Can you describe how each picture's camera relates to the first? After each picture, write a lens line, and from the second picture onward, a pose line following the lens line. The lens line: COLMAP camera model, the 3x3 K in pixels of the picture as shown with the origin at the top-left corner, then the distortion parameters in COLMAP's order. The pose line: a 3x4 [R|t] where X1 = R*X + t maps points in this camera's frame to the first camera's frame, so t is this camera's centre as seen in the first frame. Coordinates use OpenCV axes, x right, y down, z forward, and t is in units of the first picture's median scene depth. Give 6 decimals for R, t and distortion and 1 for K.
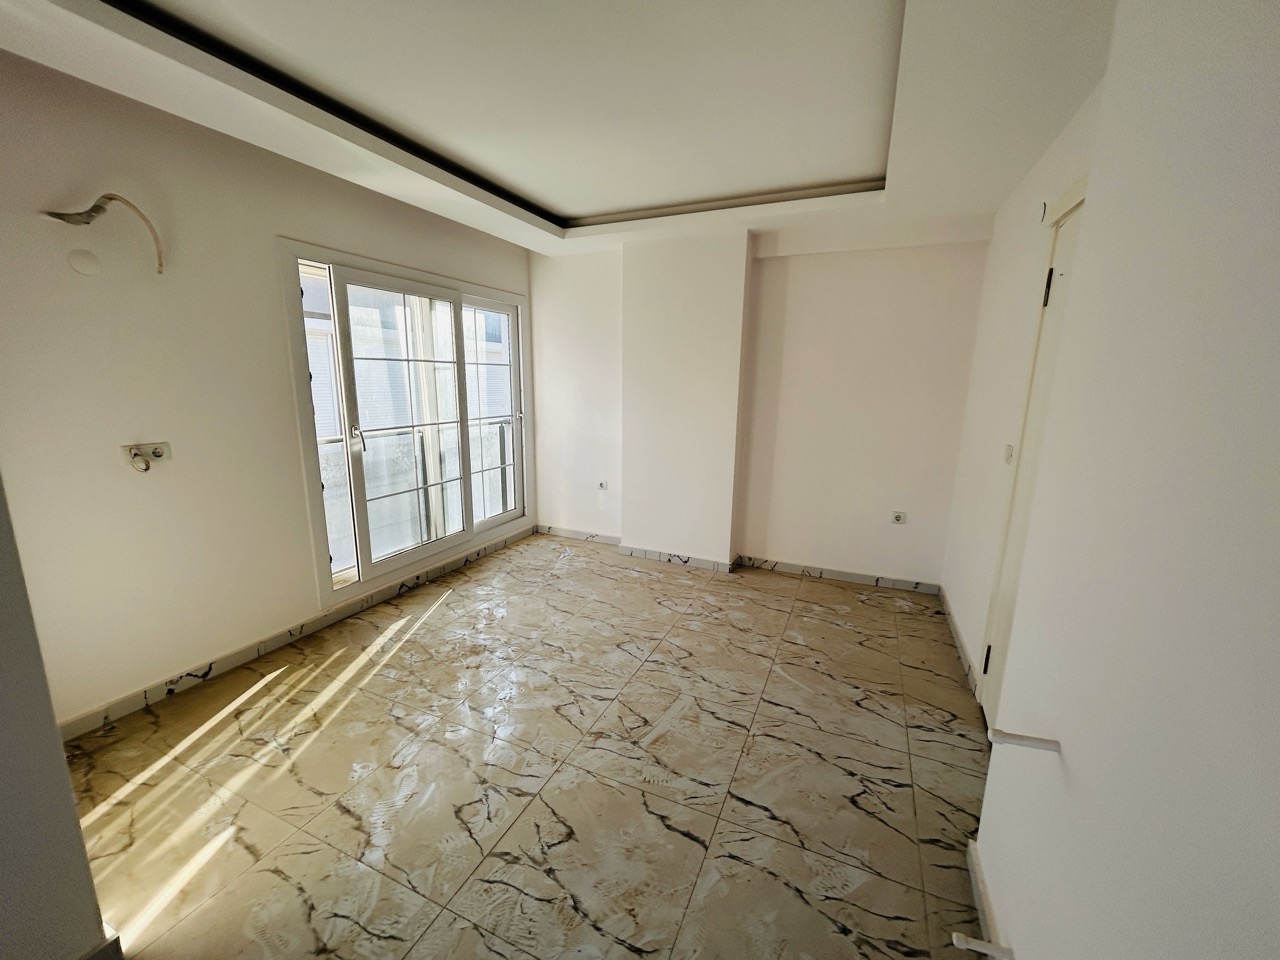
lens RADIAL K [[512.0, 0, 641.0], [0, 512.0, 483.7], [0, 0, 1]] dist [-0.000960, 0.000201]
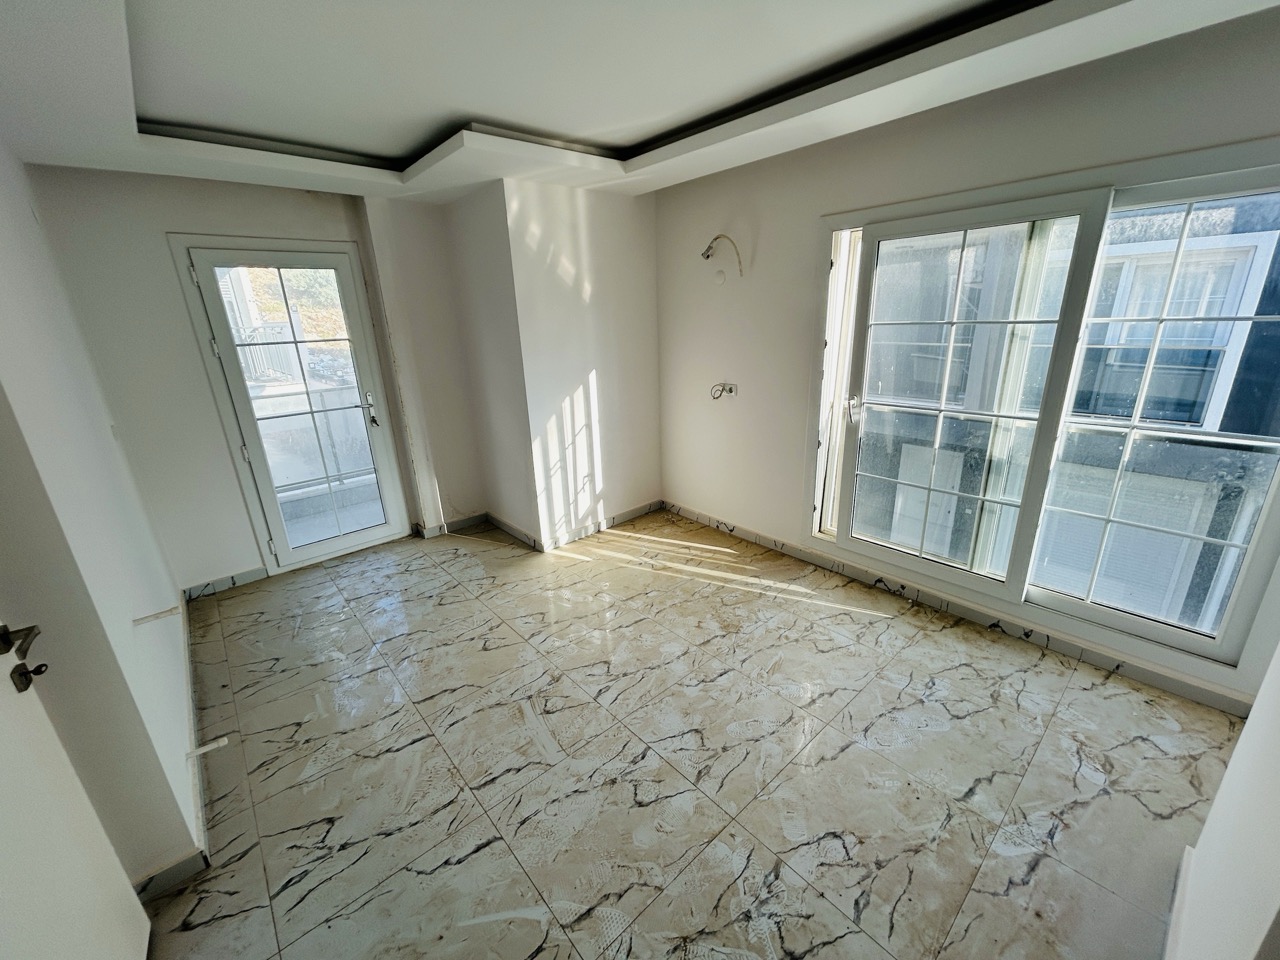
lens RADIAL K [[514.5, 0, 640.0], [0, 514.5, 480.0], [0, 0, 1]] dist [-0.001066, 0.000736]
pose [[-0.417695, 0.283288, -0.863296, 0.577466], [-0.150551, 0.915438, 0.373240, -0.310251], [0.896028, 0.285870, -0.339724, 1.160165]]
